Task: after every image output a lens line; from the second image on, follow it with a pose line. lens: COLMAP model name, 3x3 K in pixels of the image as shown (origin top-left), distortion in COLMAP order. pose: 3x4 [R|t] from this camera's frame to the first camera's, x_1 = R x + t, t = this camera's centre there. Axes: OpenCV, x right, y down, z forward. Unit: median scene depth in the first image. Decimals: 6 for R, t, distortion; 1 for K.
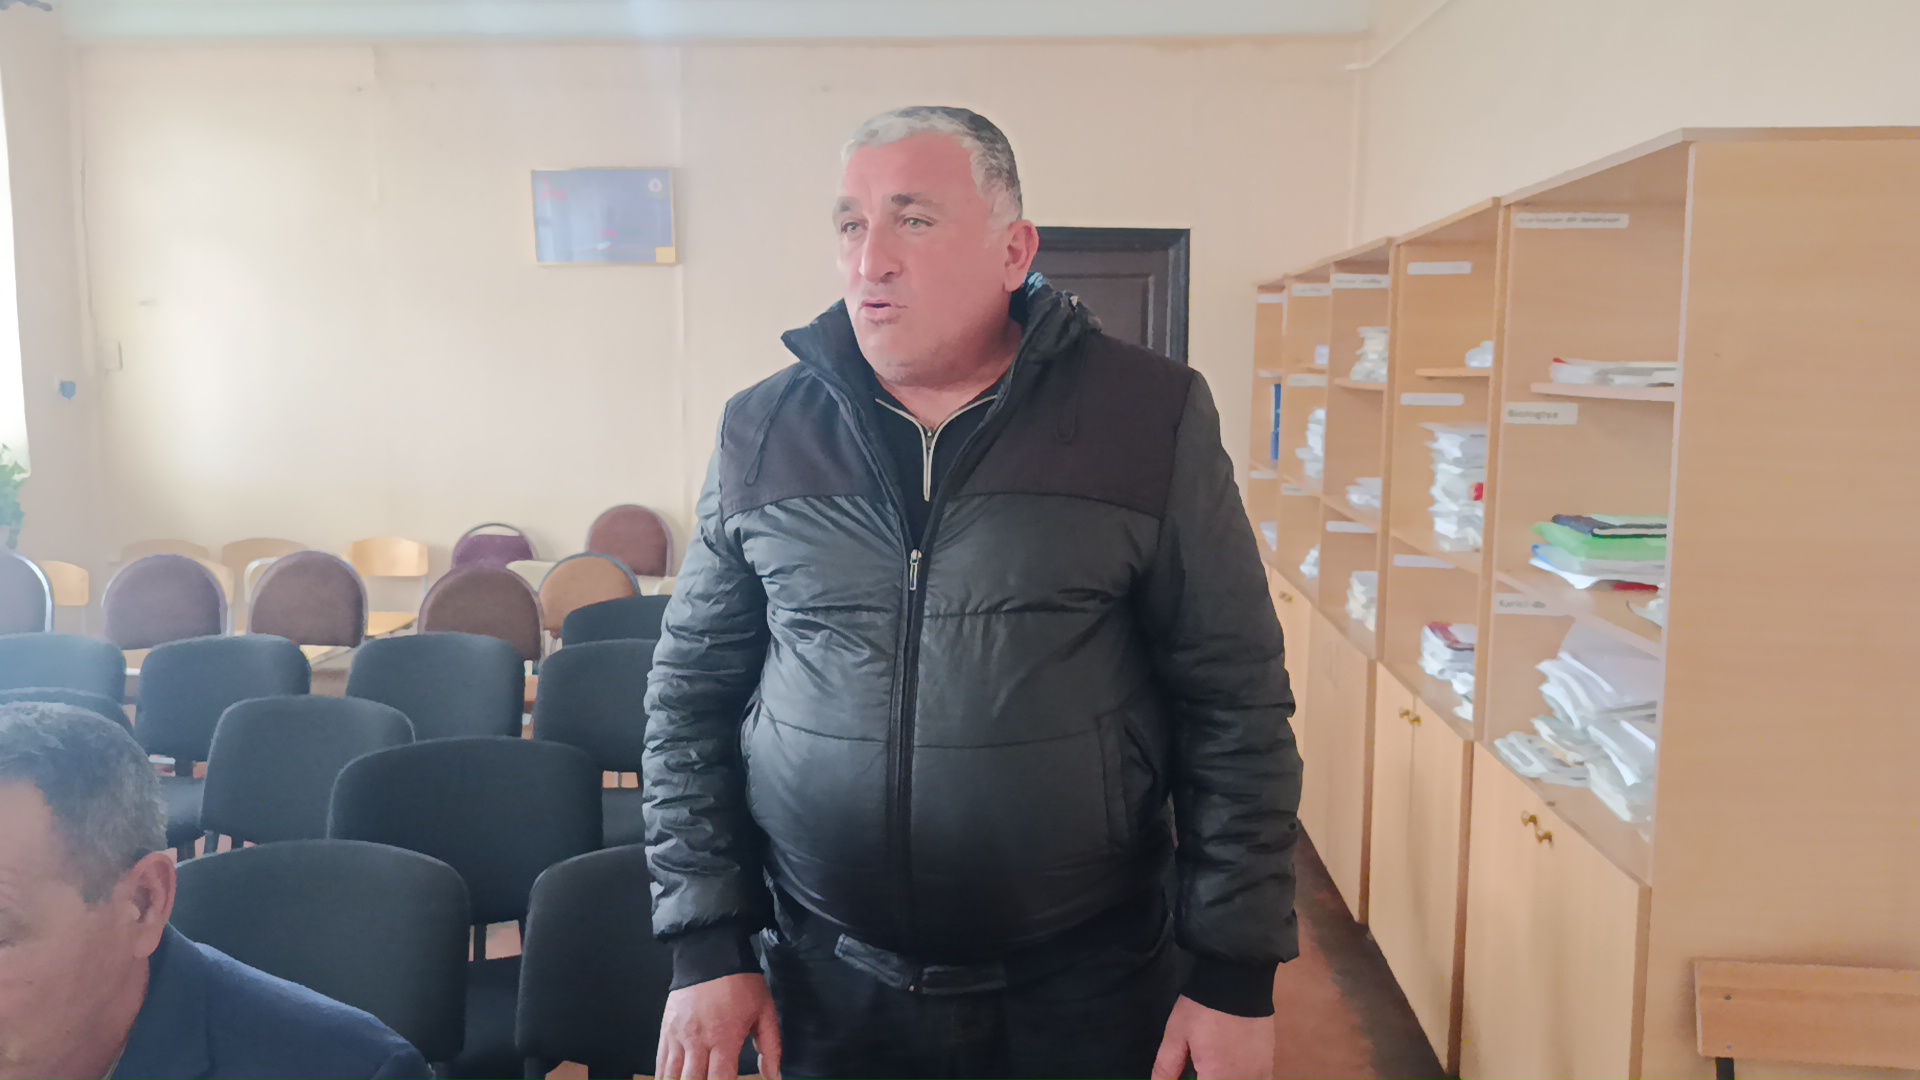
lens RADIAL K [[1339.9, 0, 960.0], [0, 1339.9, 540.0], [0, 0, 1]] dist [0.021946, -0.080369]
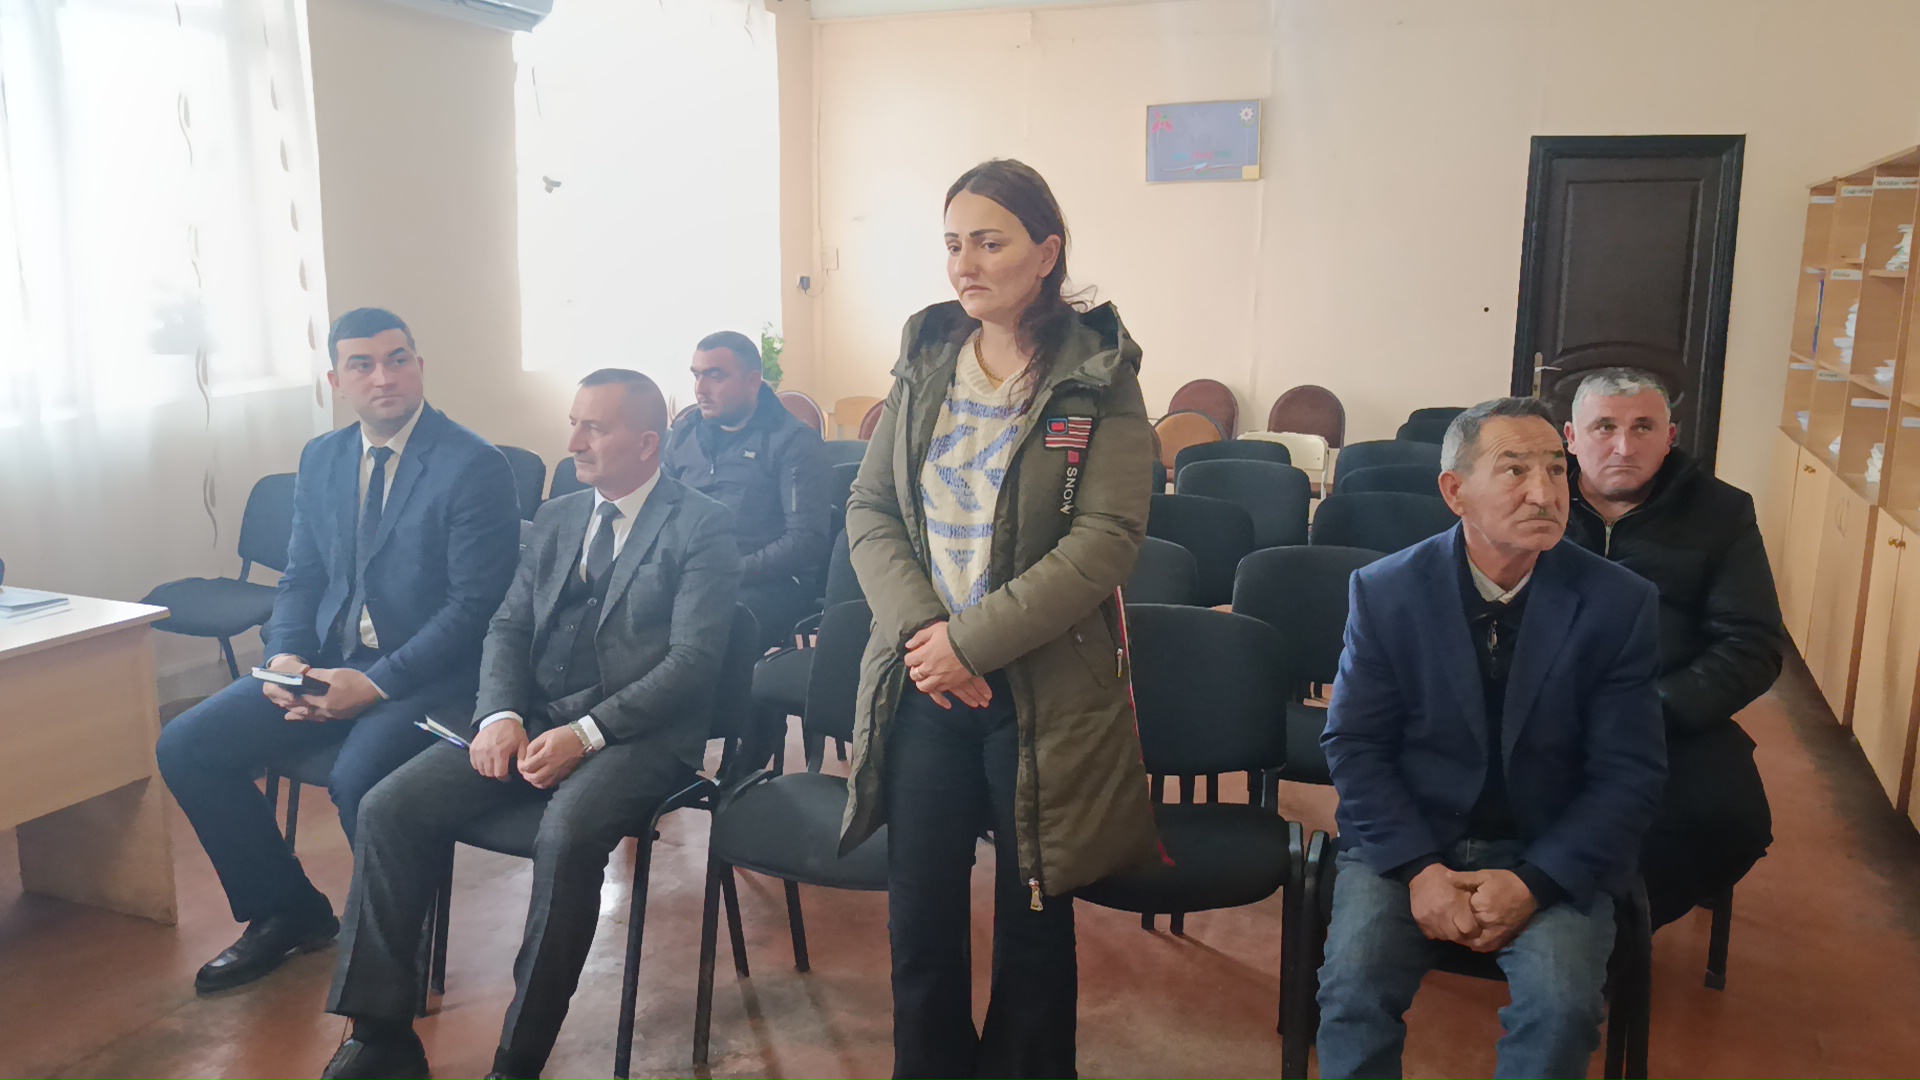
lens RADIAL K [[1336.3, 0, 960.0], [0, 1336.3, 540.0], [0, 0, 1]] dist [0.040190, -0.085403]
pose [[0.935874, 0.066867, -0.345931, -0.043561], [-0.043936, 0.996311, 0.073718, 0.069308], [0.349584, -0.053792, 0.935360, -0.413599]]
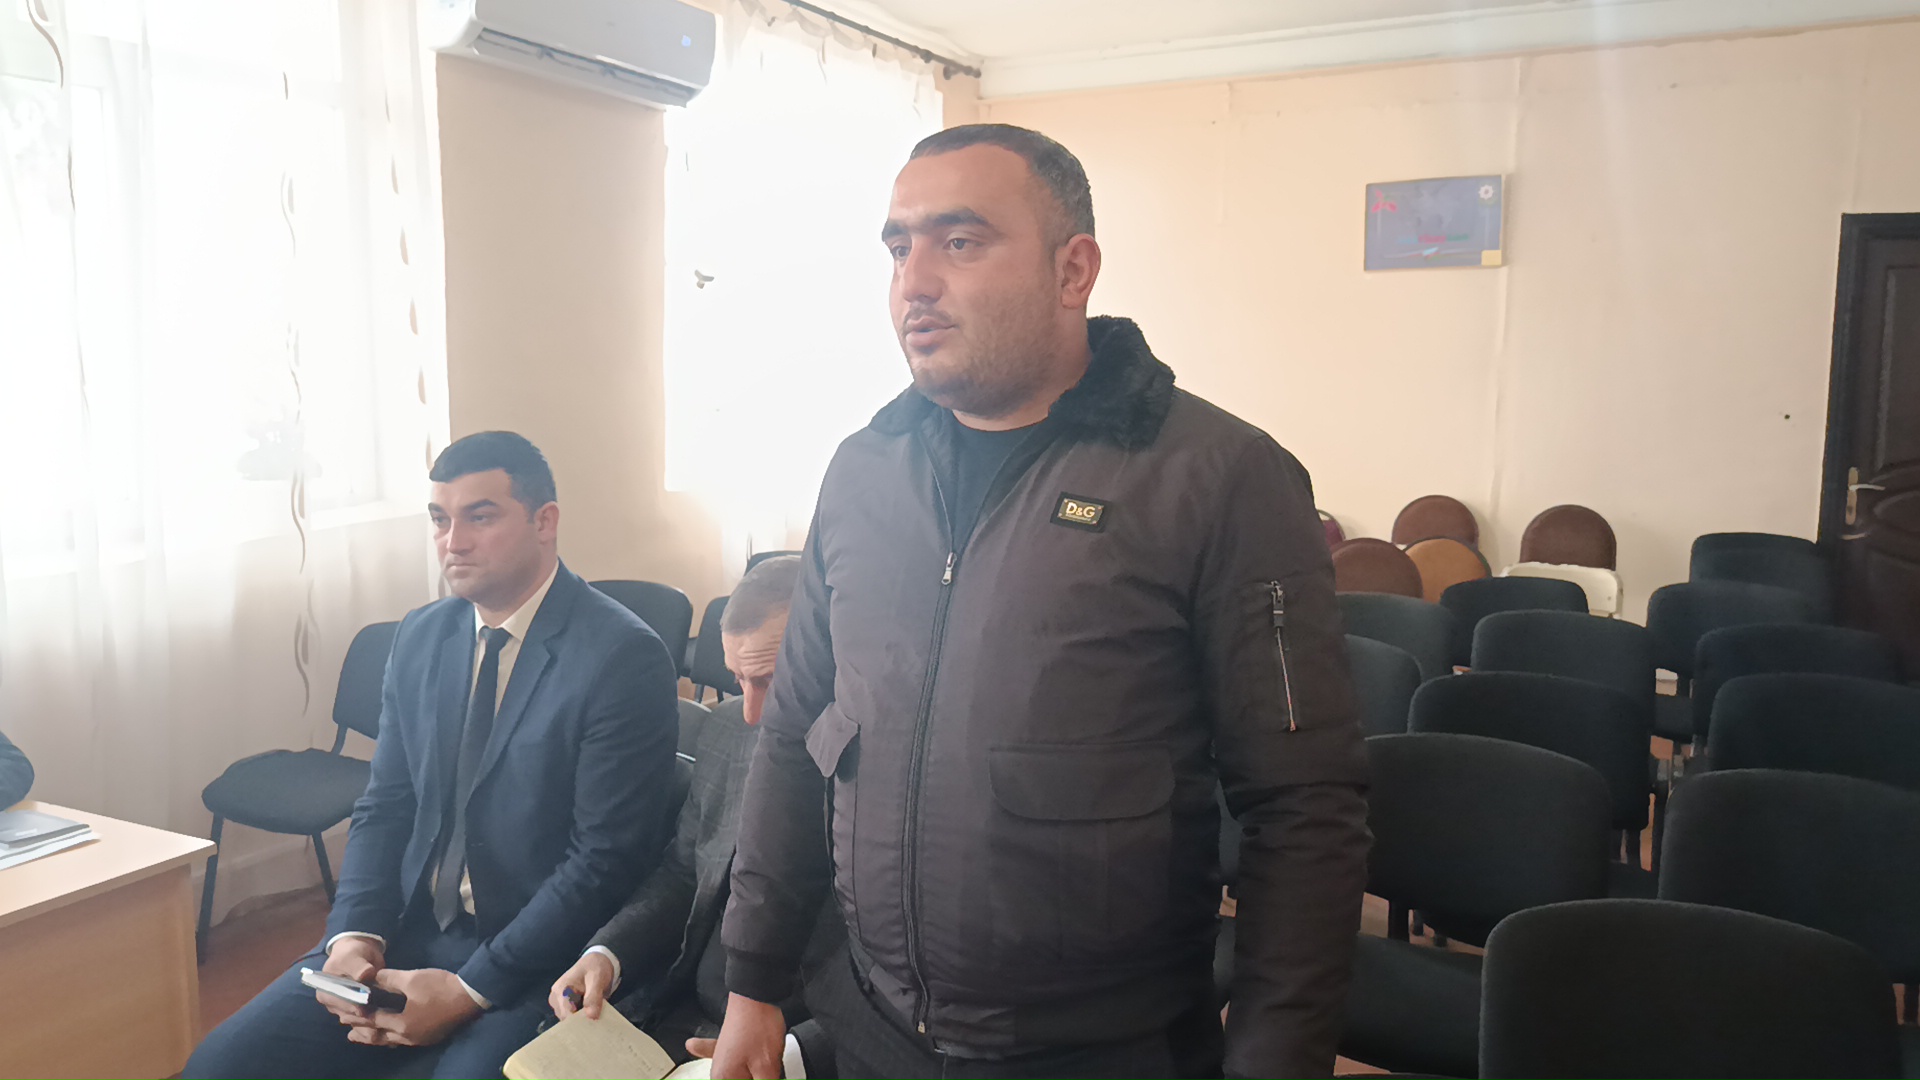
lens RADIAL K [[1339.9, 0, 960.0], [0, 1339.9, 540.0], [0, 0, 1]] dist [0.021946, -0.080369]
pose [[0.902186, 0.048774, -0.428580, -0.235174], [-0.049560, 0.998728, 0.009331, 0.030557], [0.428490, 0.012822, 0.903455, -0.203633]]
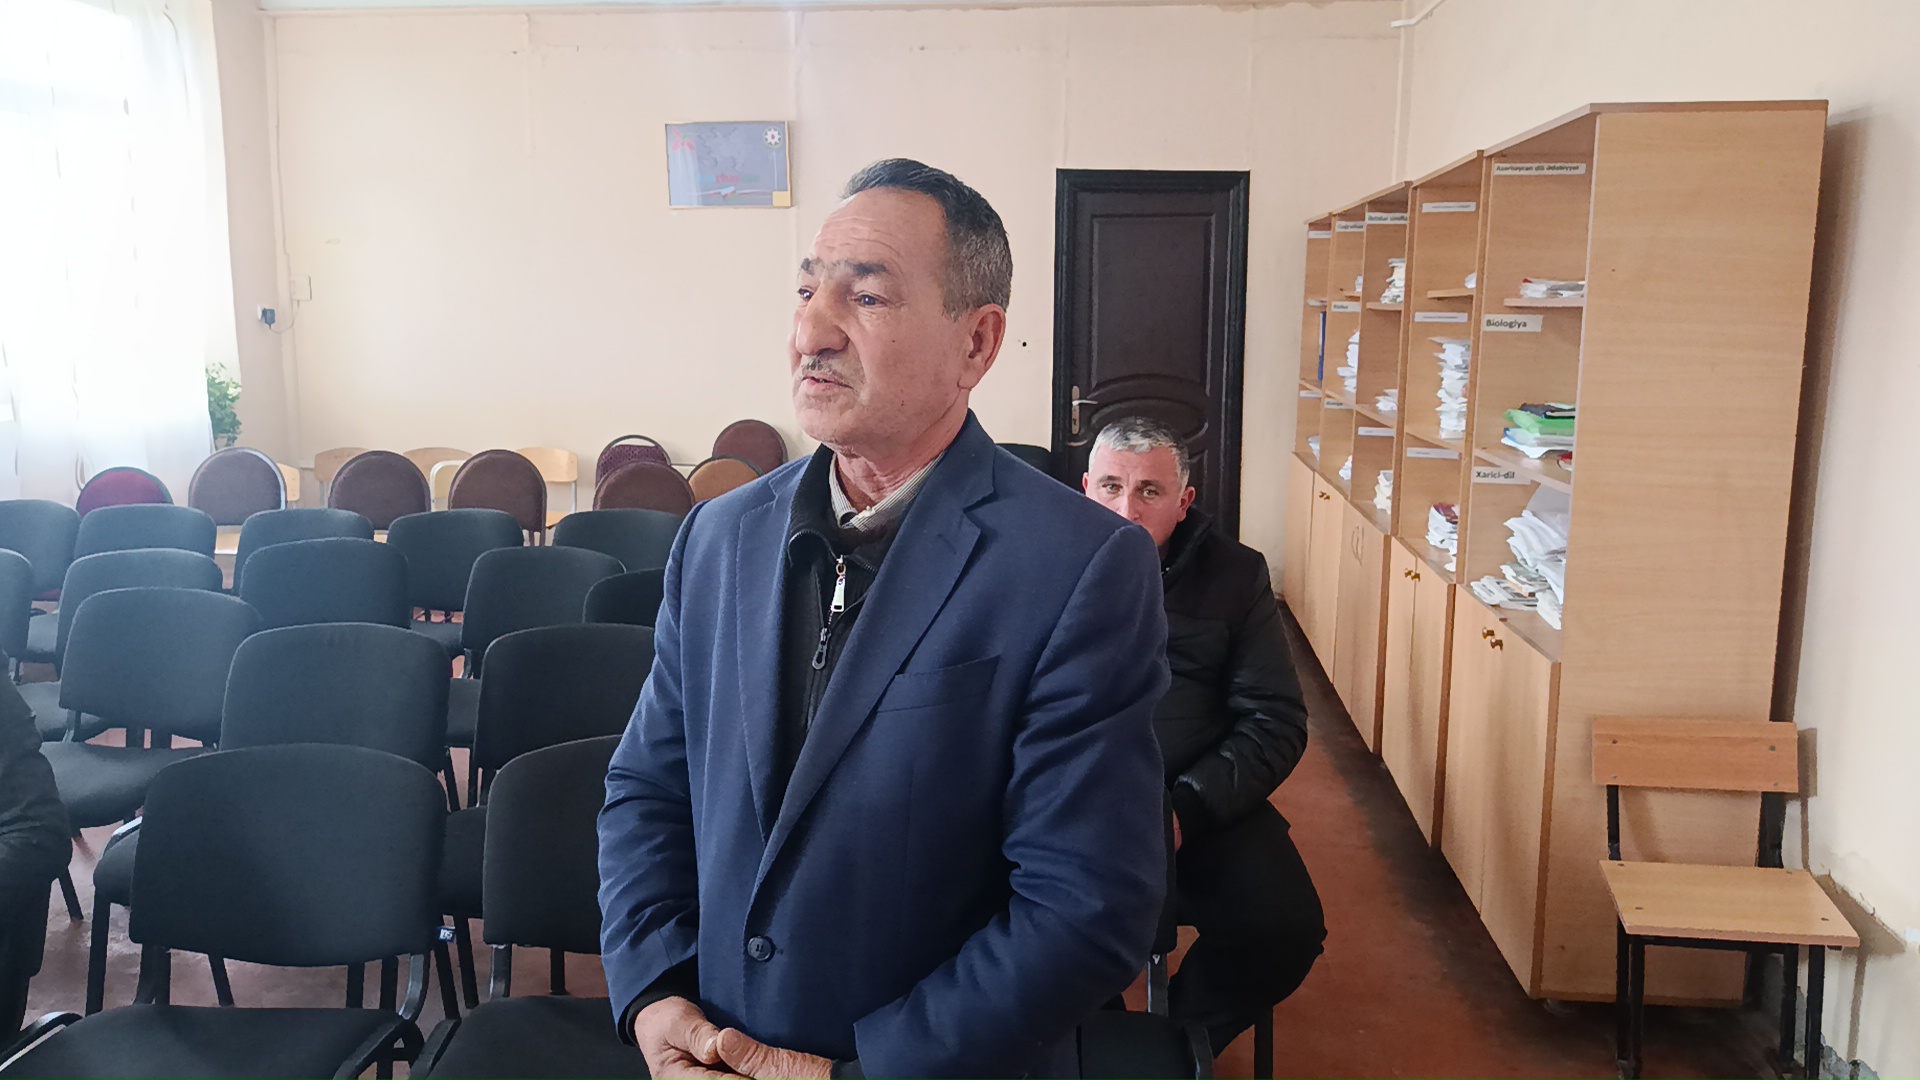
lens RADIAL K [[1339.9, 0, 960.0], [0, 1339.9, 540.0], [0, 0, 1]] dist [0.021946, -0.080369]
pose [[0.998681, 0.007940, -0.050718, -0.016236], [-0.005813, 0.999103, 0.041943, 0.046924], [0.051005, -0.041593, 0.997832, -0.231584]]
